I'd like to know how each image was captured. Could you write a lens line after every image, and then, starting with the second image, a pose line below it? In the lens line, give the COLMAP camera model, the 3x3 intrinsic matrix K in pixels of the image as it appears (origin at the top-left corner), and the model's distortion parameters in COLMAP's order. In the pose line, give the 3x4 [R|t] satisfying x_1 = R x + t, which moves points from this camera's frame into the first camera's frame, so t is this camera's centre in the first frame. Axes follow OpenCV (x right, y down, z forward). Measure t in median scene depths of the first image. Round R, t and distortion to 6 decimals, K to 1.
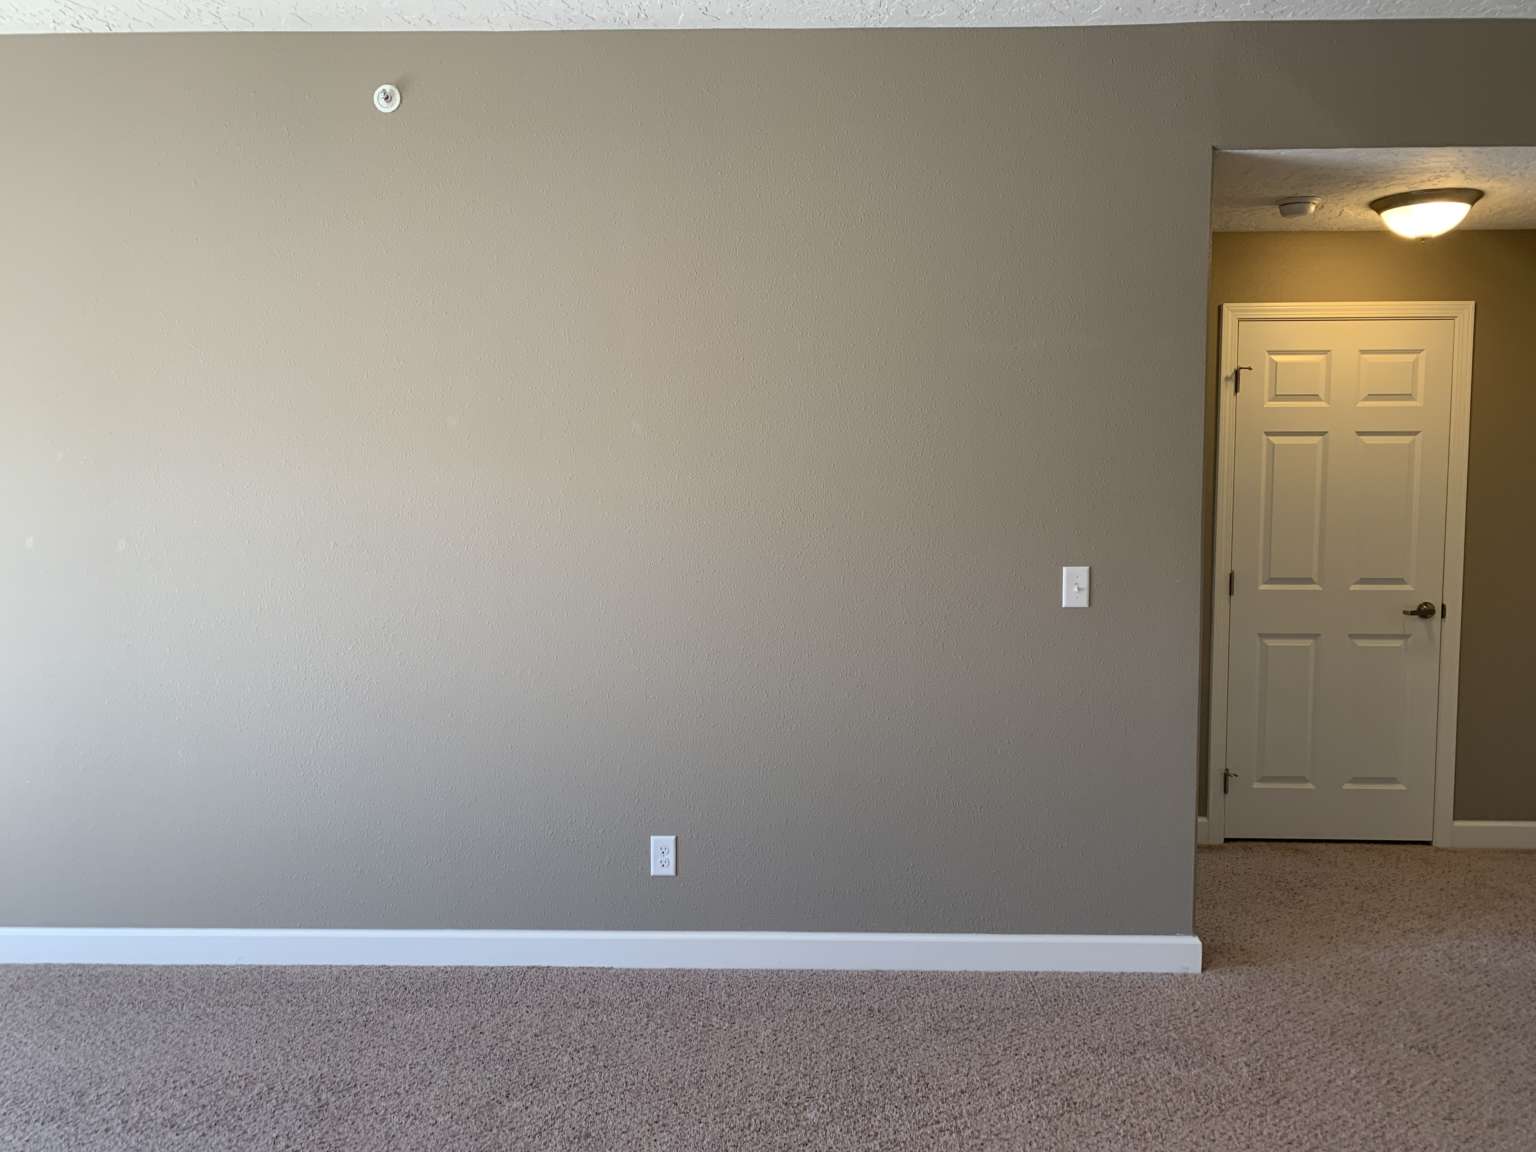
lens RADIAL K [[1182.4, 0, 767.5], [0, 1182.4, 574.8], [0, 0, 1]] dist [0.041486, -0.017980]
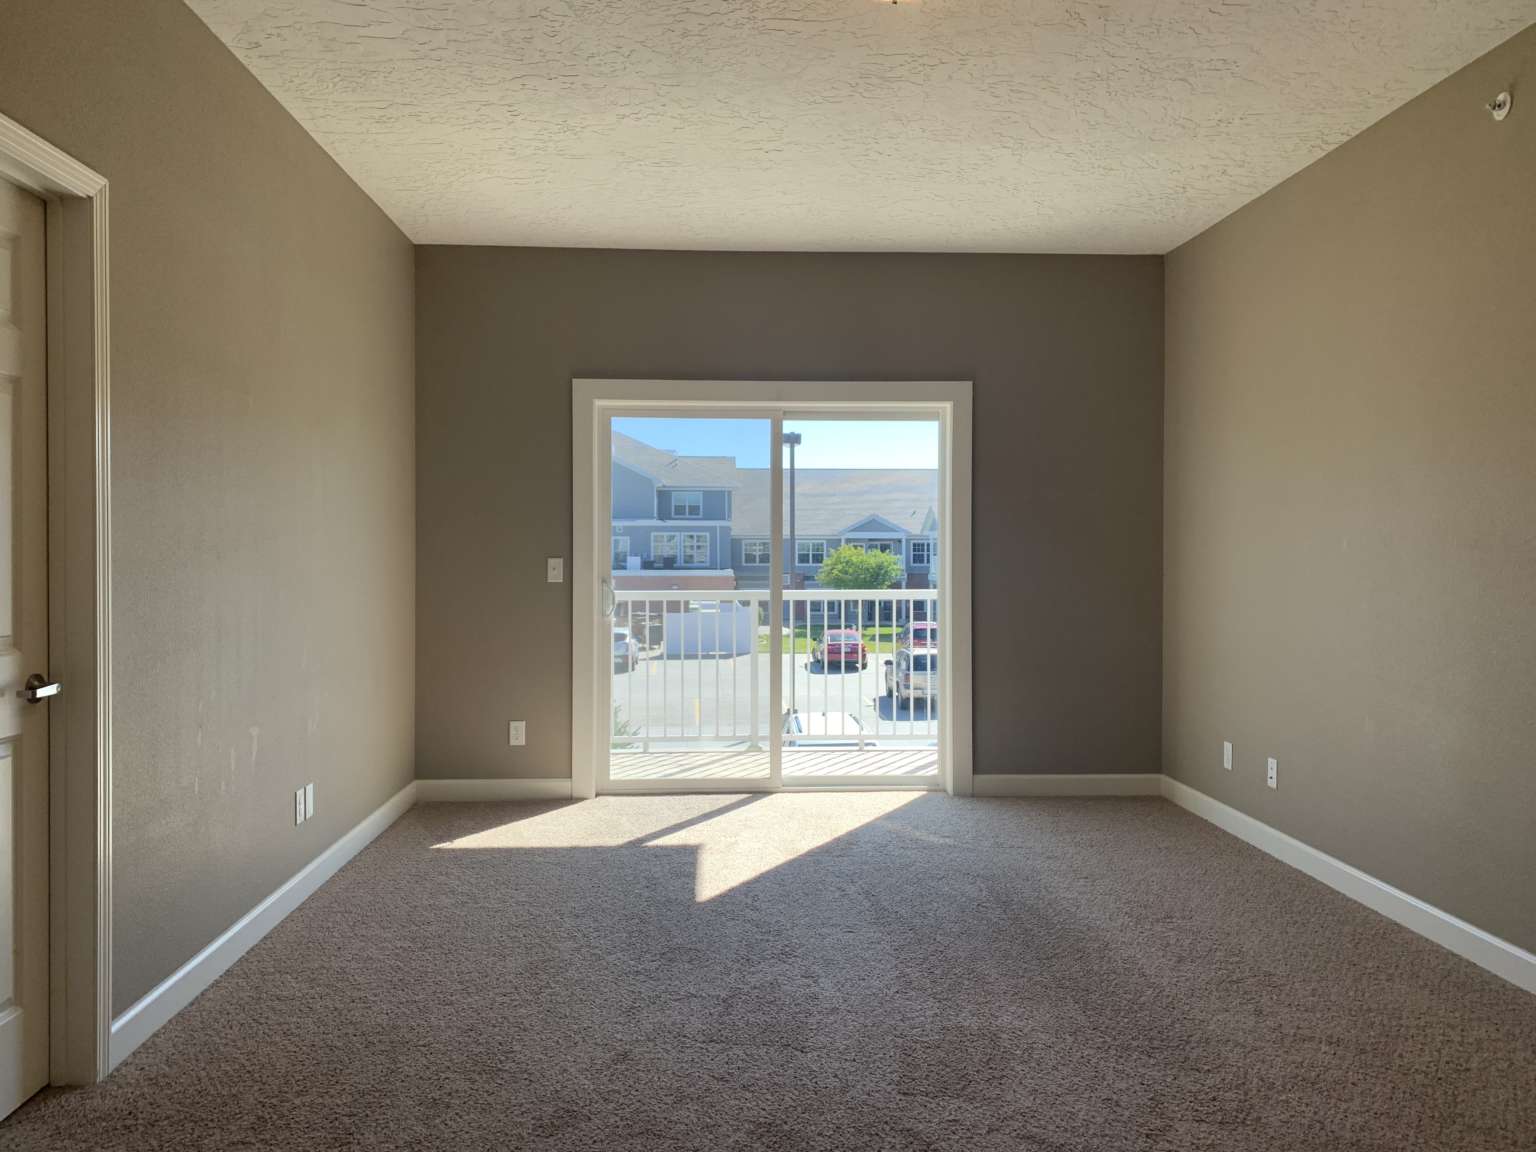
lens RADIAL K [[1182.4, 0, 767.5], [0, 1182.4, 574.5], [0, 0, 1]] dist [0.041486, -0.017980]
pose [[0.097022, 0.023670, -0.995001, 0.655618], [-0.086626, 0.996124, 0.015250, 0.041620], [0.991505, 0.084713, 0.098696, 0.304365]]
